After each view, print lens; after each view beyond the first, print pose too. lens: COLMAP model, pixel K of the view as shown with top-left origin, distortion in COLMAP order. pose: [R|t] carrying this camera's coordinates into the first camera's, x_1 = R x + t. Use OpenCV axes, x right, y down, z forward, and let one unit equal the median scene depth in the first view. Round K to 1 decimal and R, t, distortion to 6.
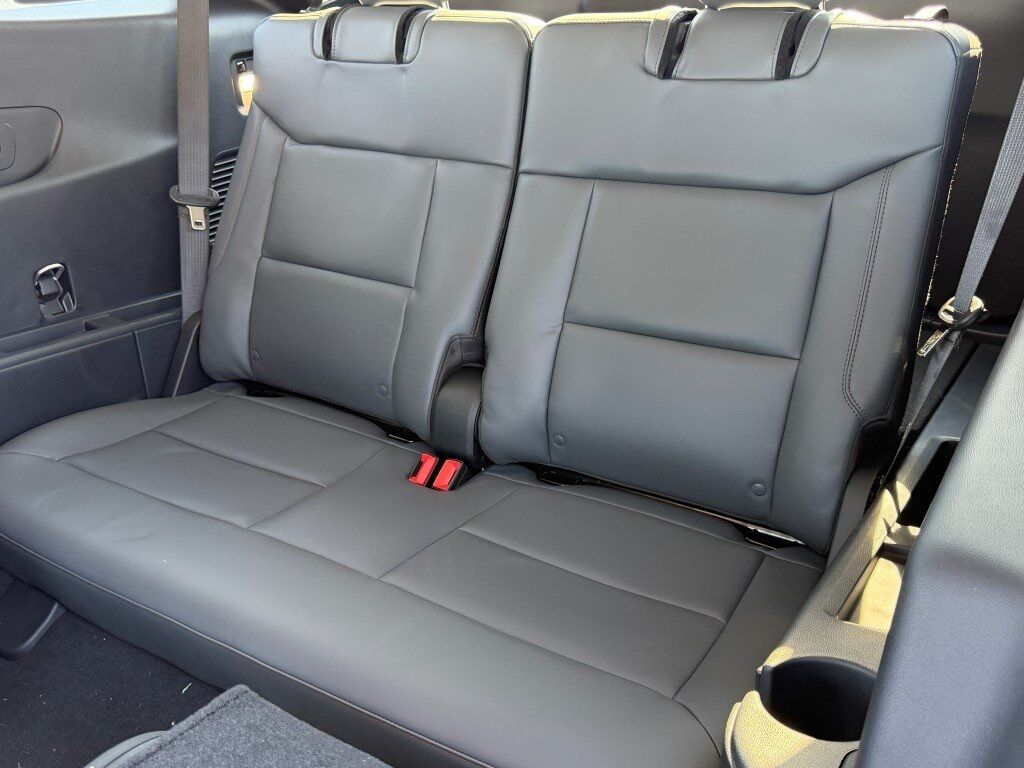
lens RADIAL K [[1000.0, 0, 512.0], [0, 1000.0, 384.0], [0, 0, 1]] dist [0.005766, 0.003265]
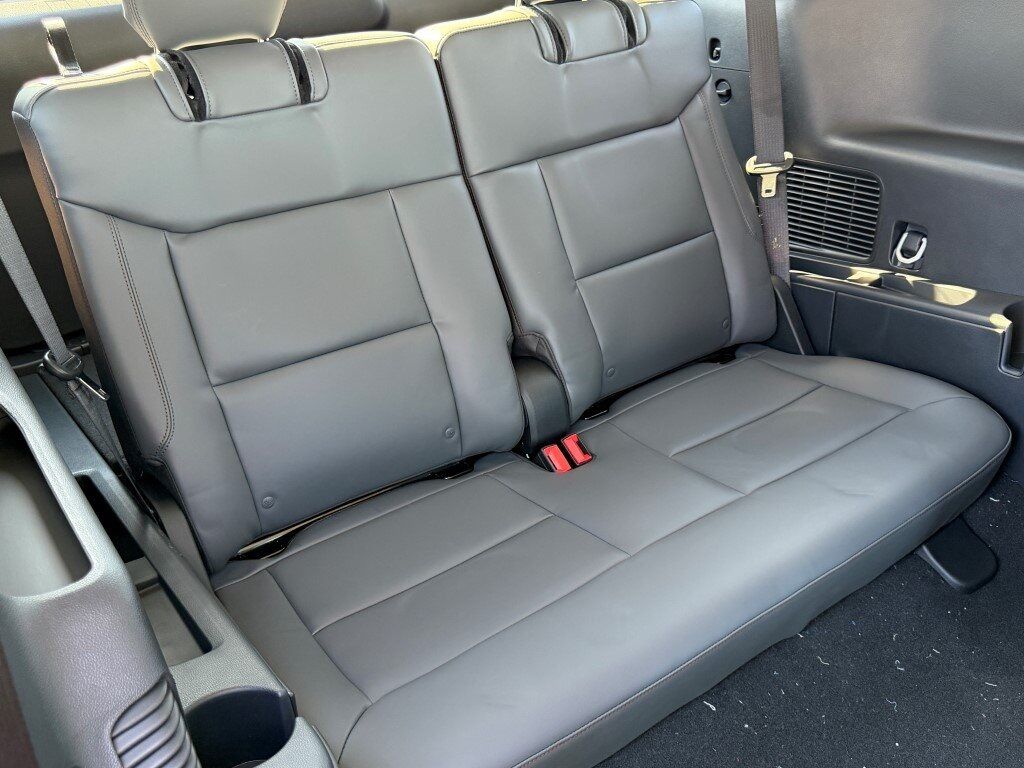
lens RADIAL K [[925.4, 0, 512.0], [0, 925.4, 384.0], [0, 0, 1]] dist [0.036059, -0.000587]
pose [[0.395234, -0.396932, 0.828393, -0.833953], [0.440478, 0.873269, 0.208278, -0.194496], [-0.806083, 0.282570, 0.519986, 0.493082]]
